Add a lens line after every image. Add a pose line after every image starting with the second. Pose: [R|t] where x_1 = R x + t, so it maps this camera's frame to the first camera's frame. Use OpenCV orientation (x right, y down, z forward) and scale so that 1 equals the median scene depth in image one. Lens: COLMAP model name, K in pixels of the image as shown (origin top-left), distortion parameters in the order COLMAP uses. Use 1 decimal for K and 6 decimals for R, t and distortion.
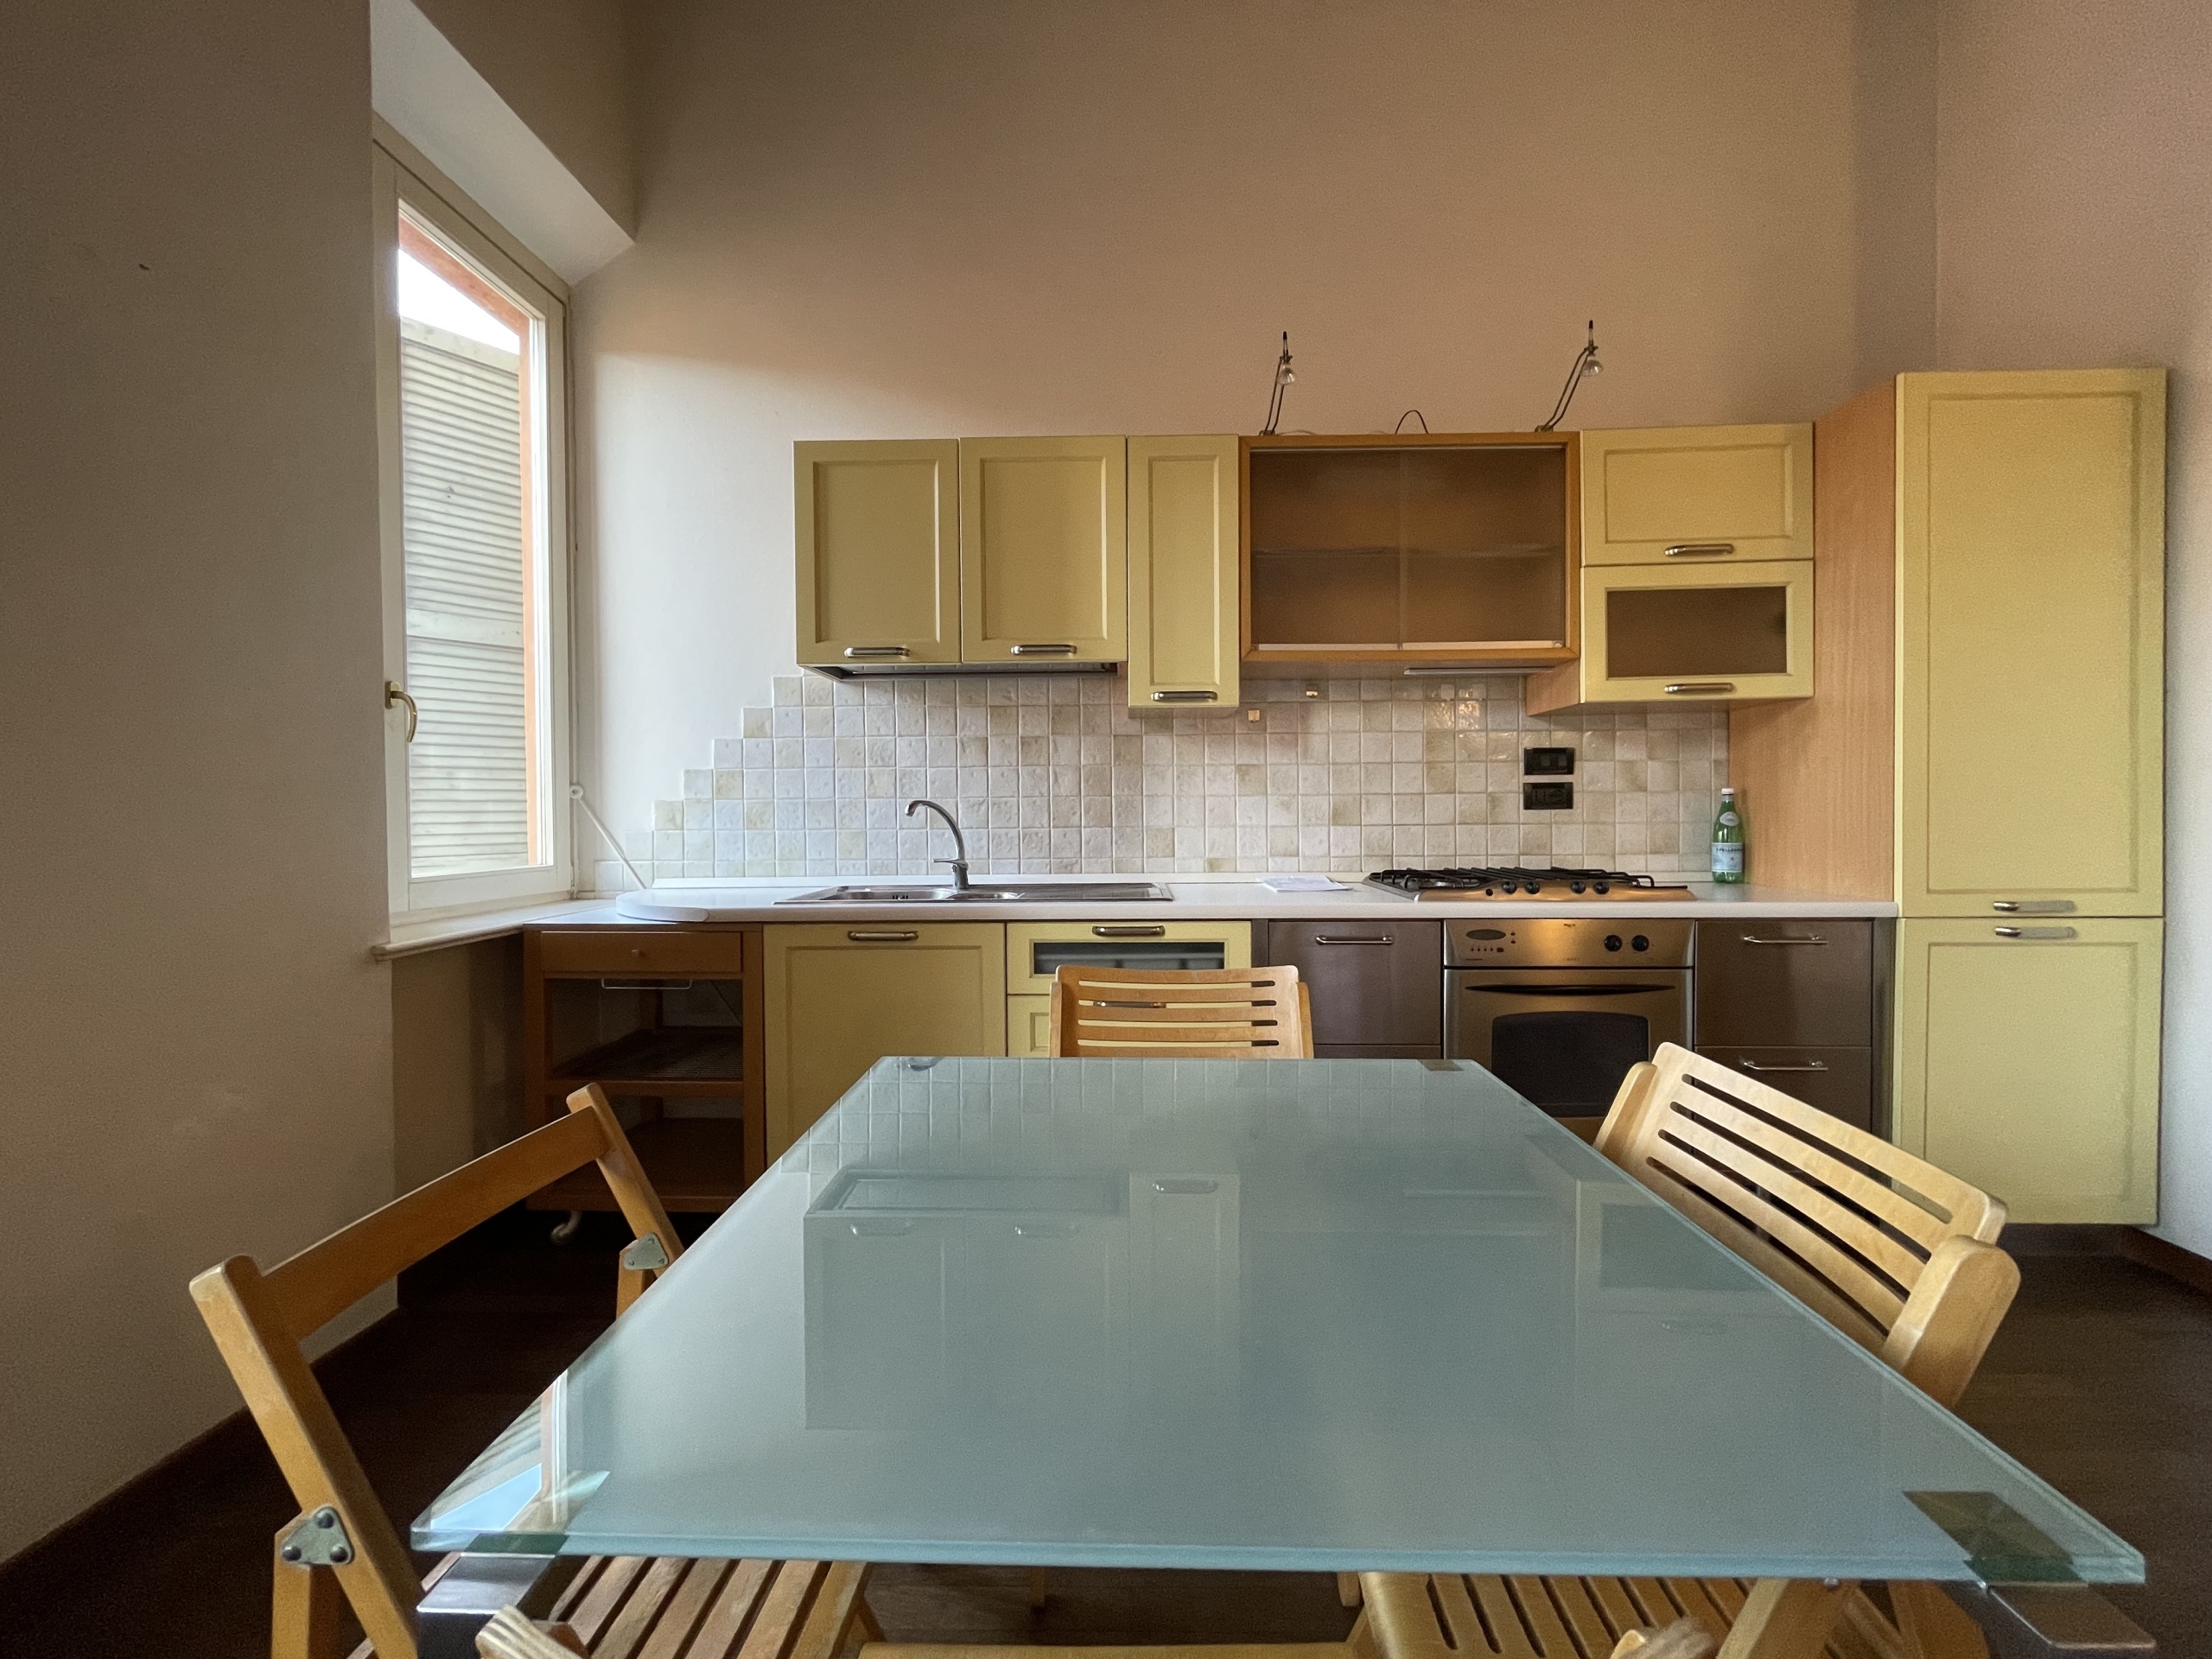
lens RADIAL K [[889.6, 0, 1107.2], [0, 889.6, 828.2], [0, 0, 1]] dist [-0.003589, -0.000383]
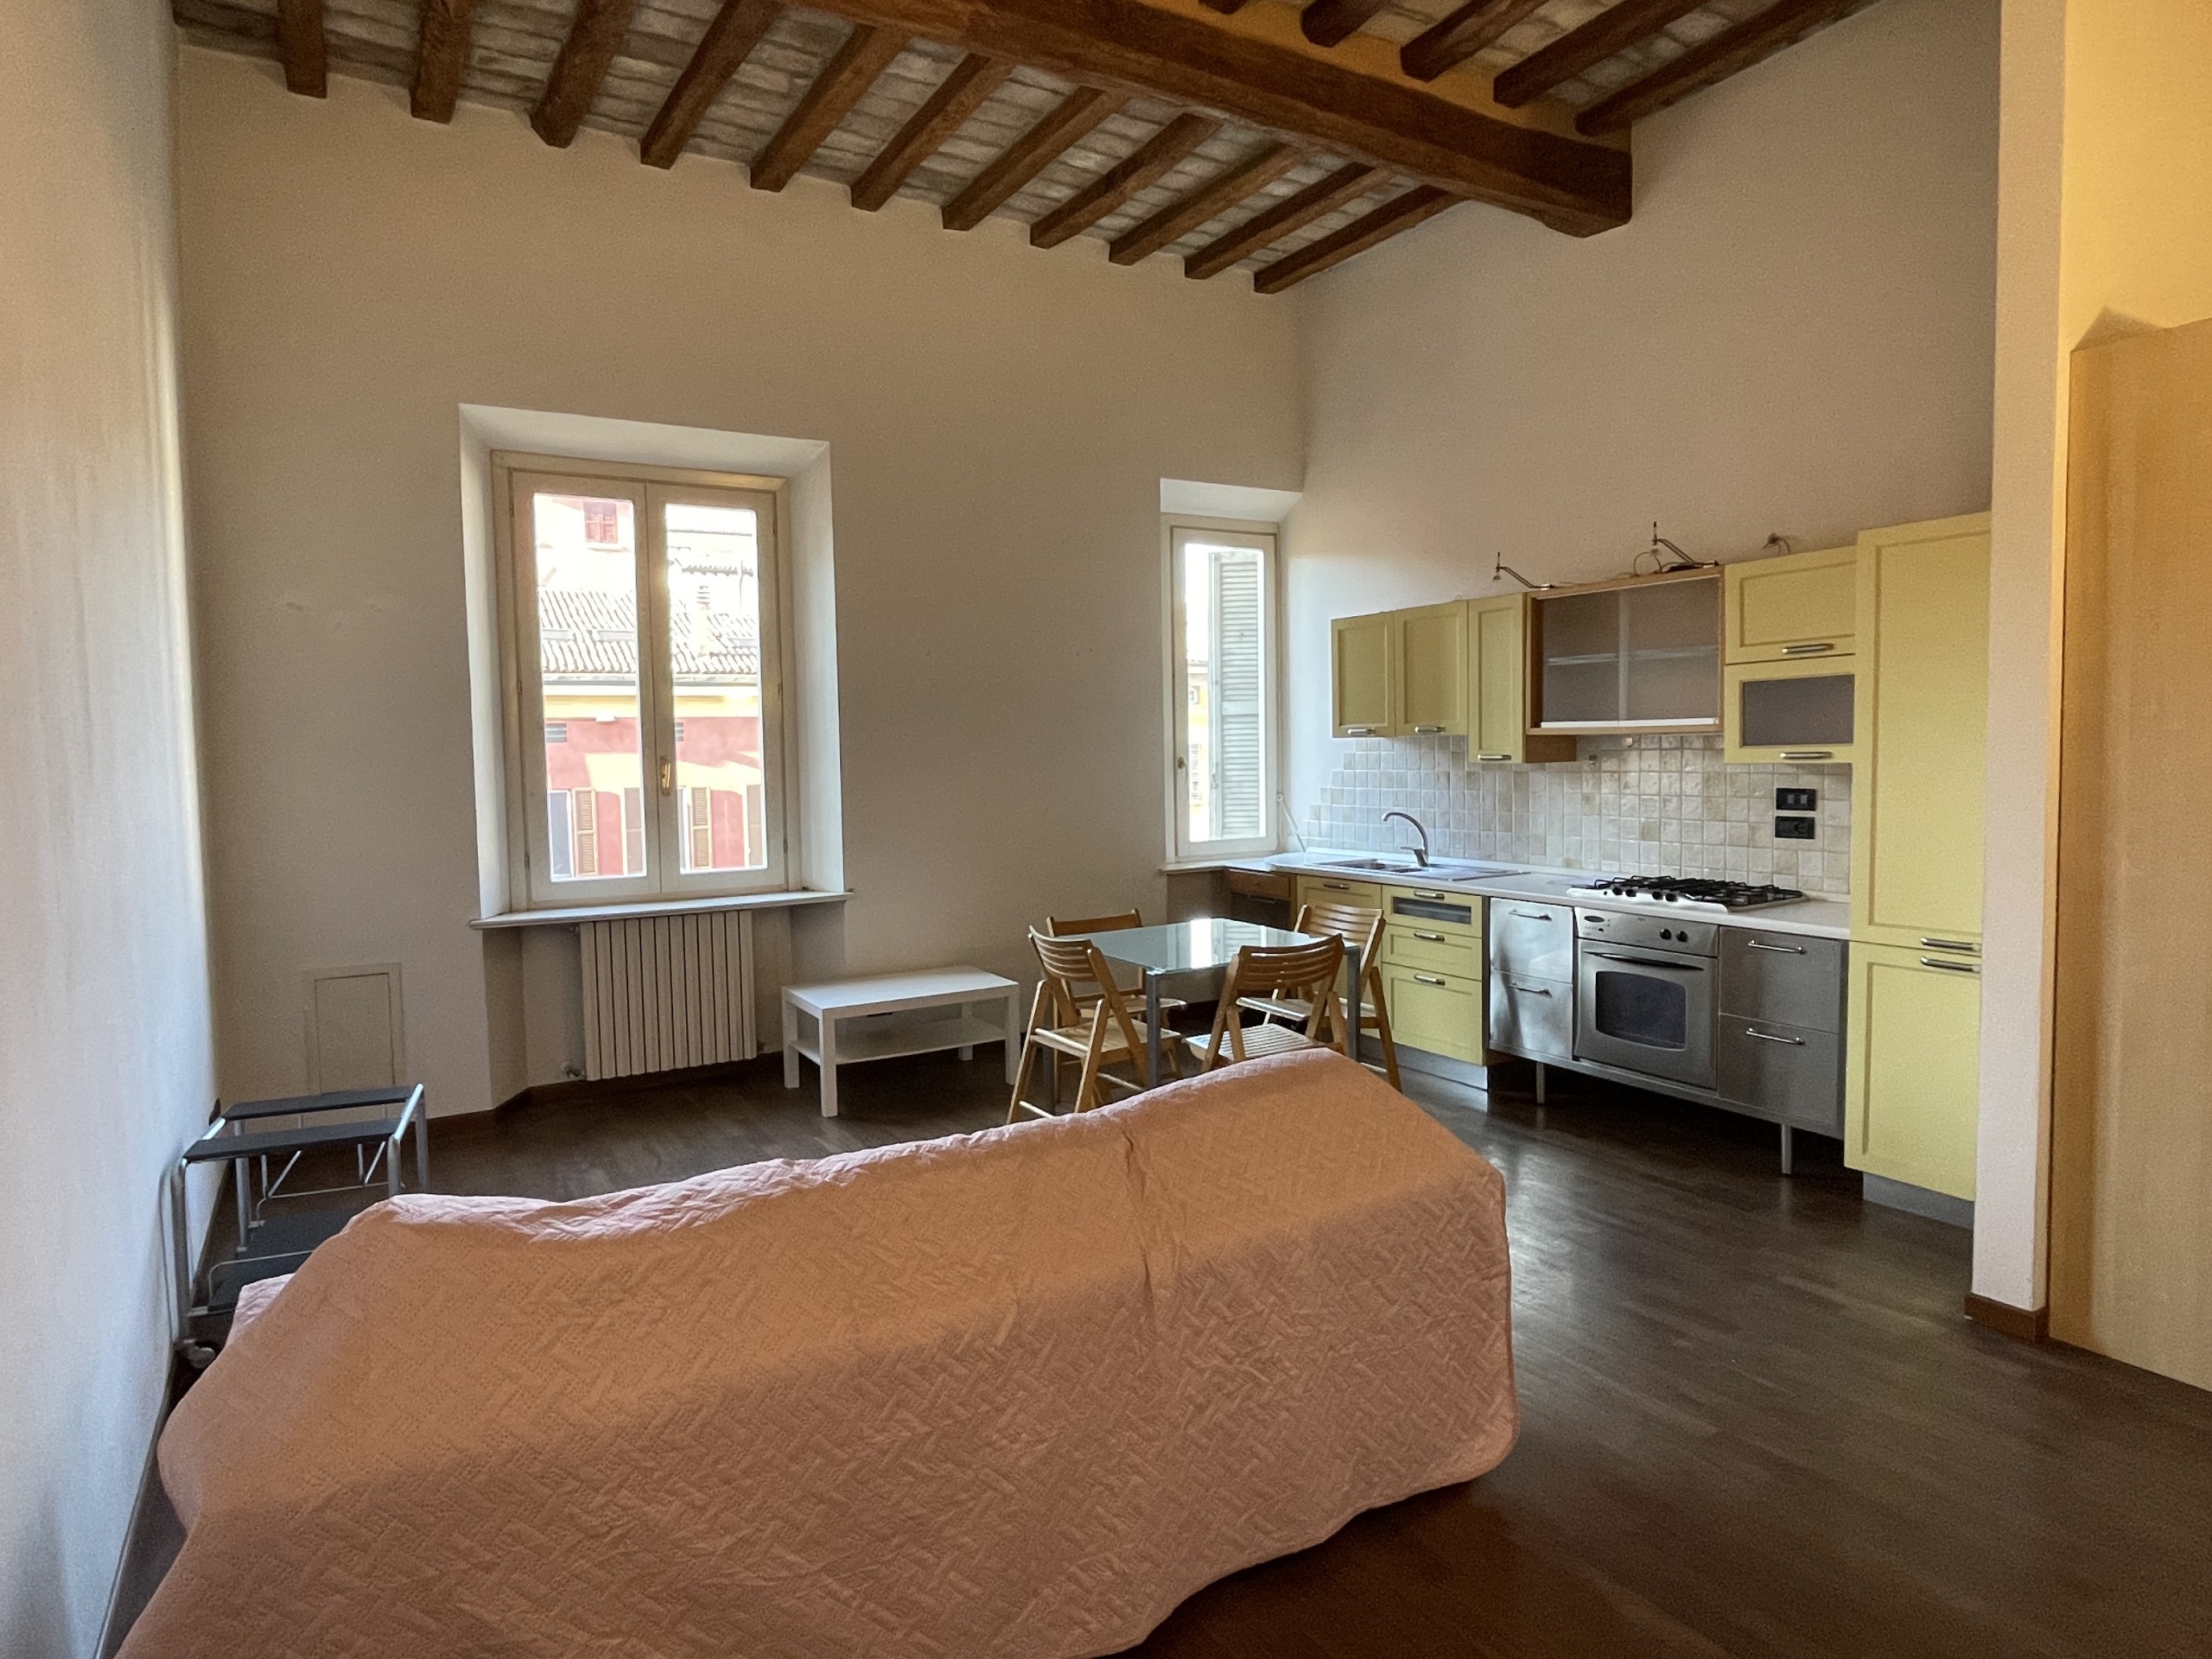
lens RADIAL K [[1258.0, 0, 1106.6], [0, 1258.0, 823.3], [0, 0, 1]] dist [-0.000667, -0.001002]
pose [[0.541992, 0.049842, -0.838904, 1.618731], [-0.000504, 0.998259, 0.058984, -0.162078], [0.840383, -0.031546, 0.541074, -0.832543]]
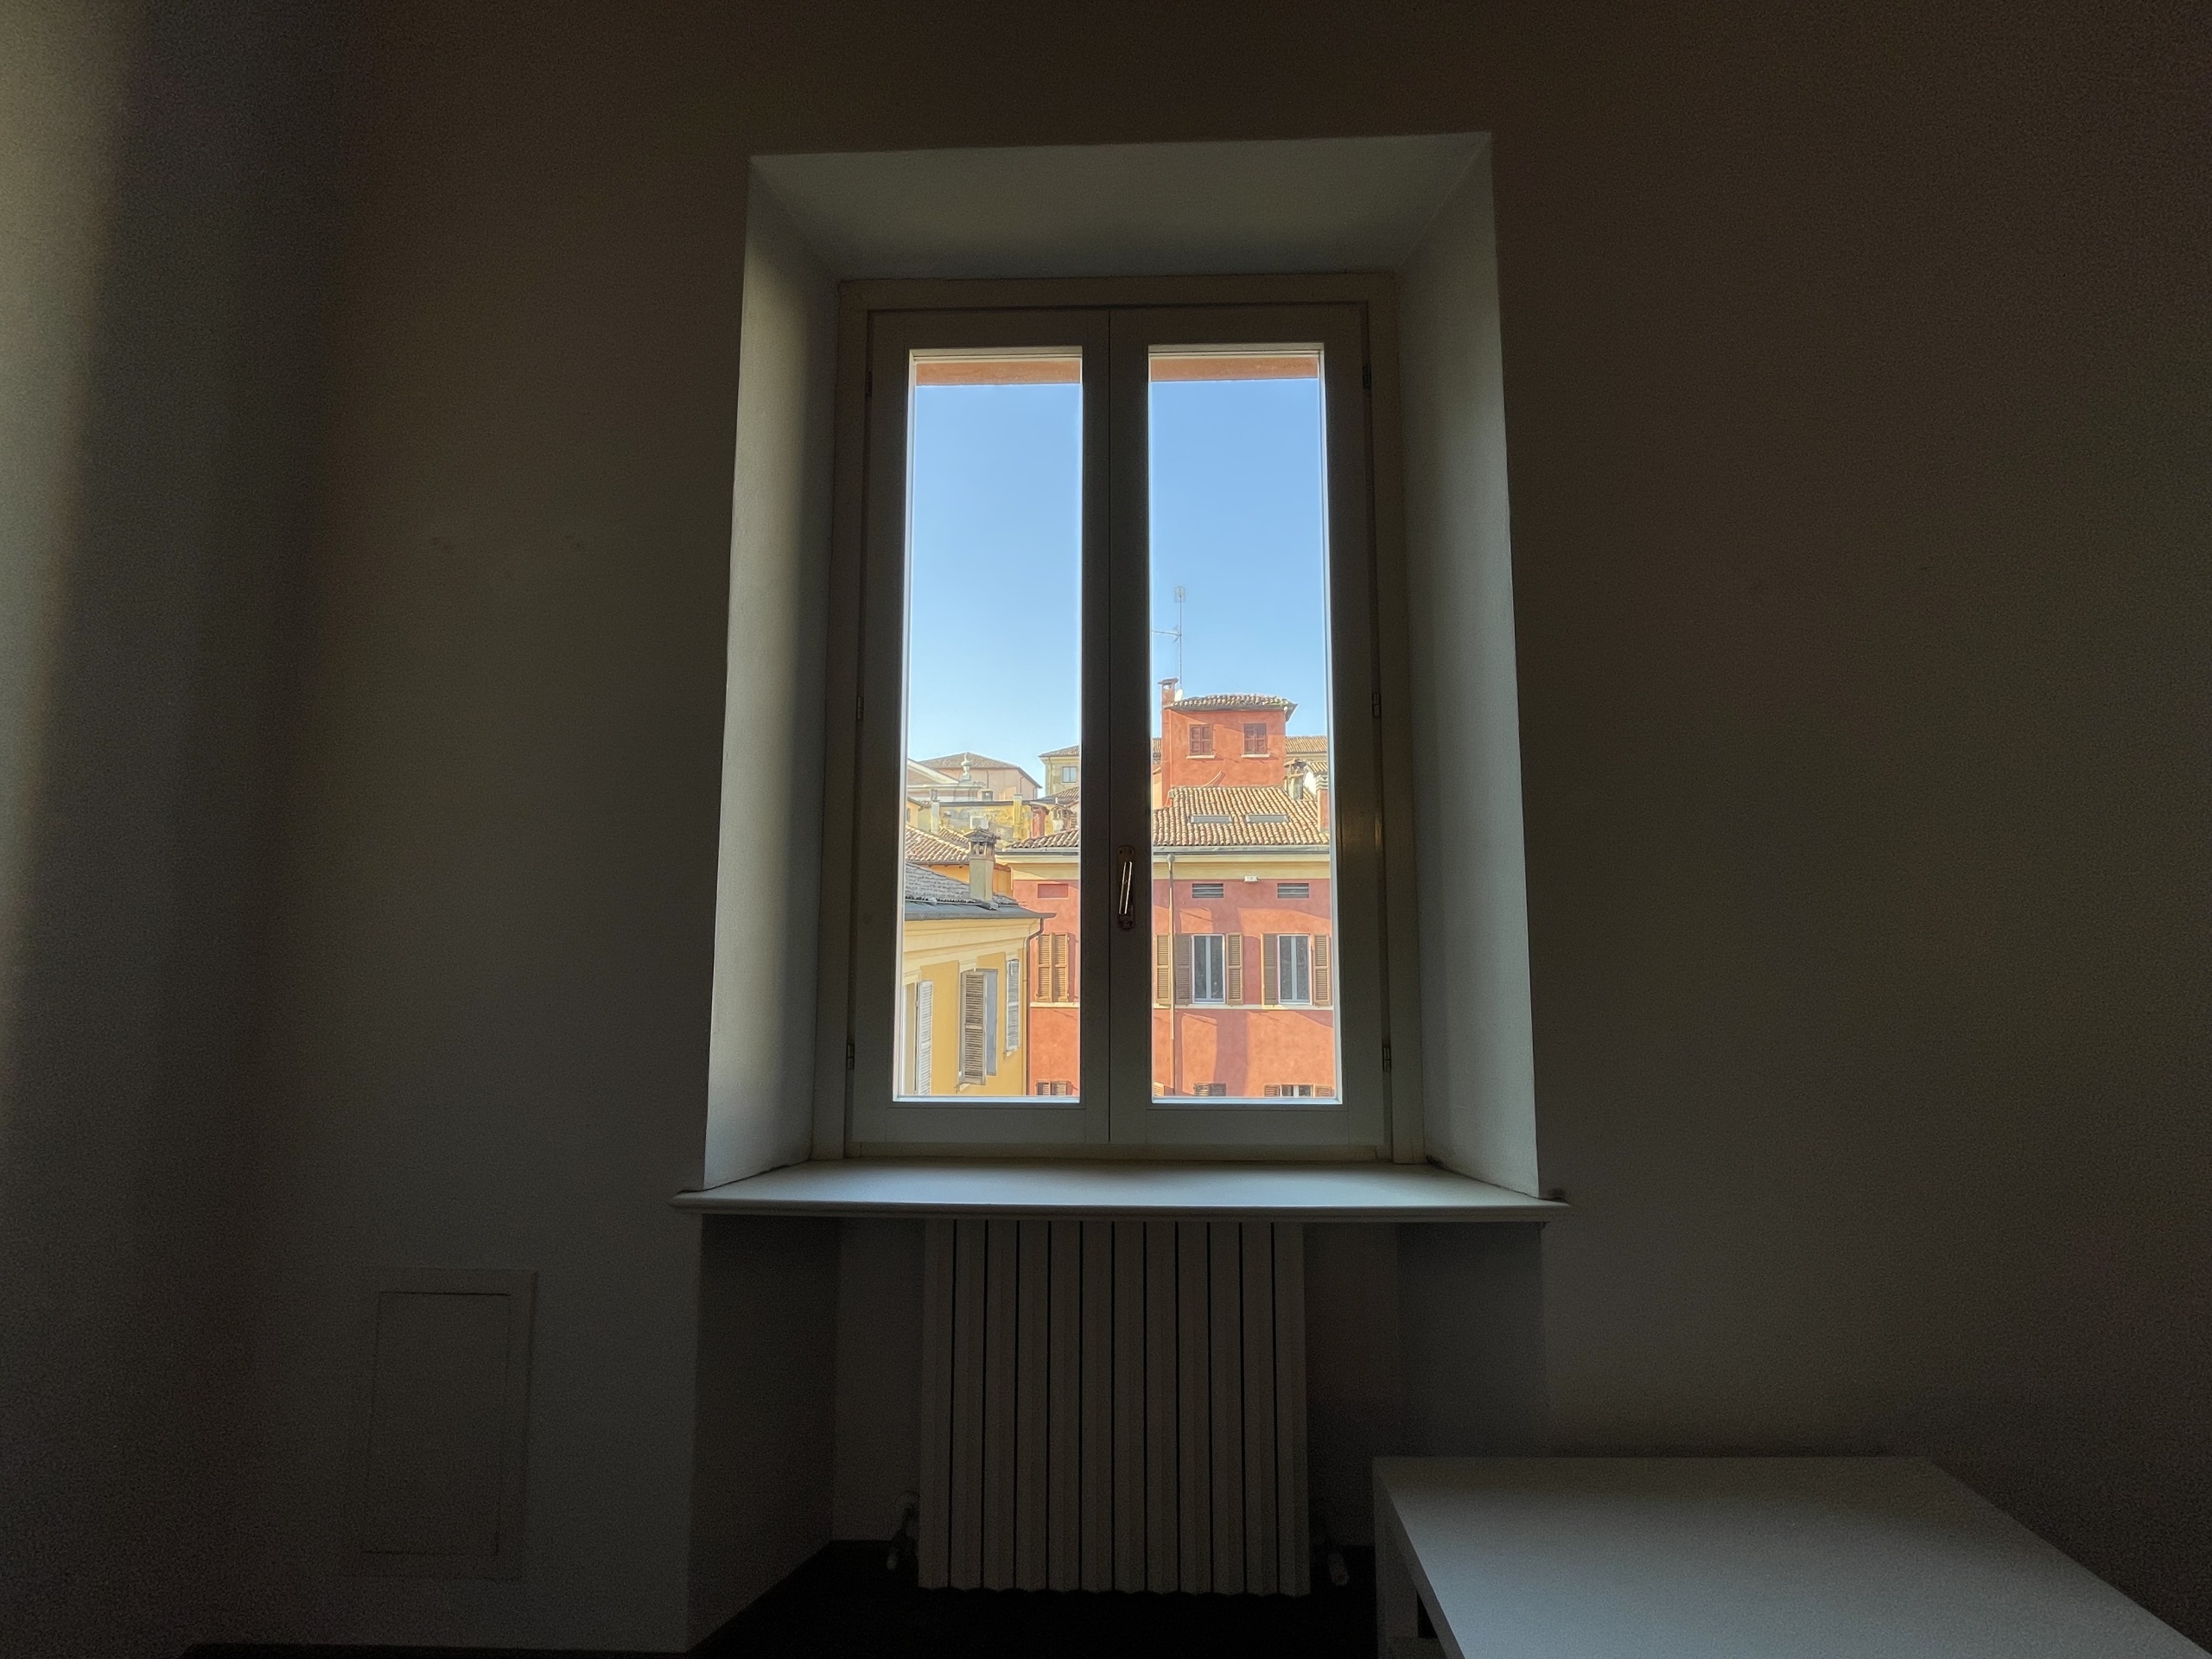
lens RADIAL K [[889.6, 0, 1107.2], [0, 889.6, 828.2], [0, 0, 1]] dist [-0.003589, -0.000383]
pose [[0.014755, -0.086559, -0.996137, 0.006596], [-0.017212, 0.996076, -0.086808, -0.096354], [0.999743, 0.018426, 0.013207, -0.289518]]
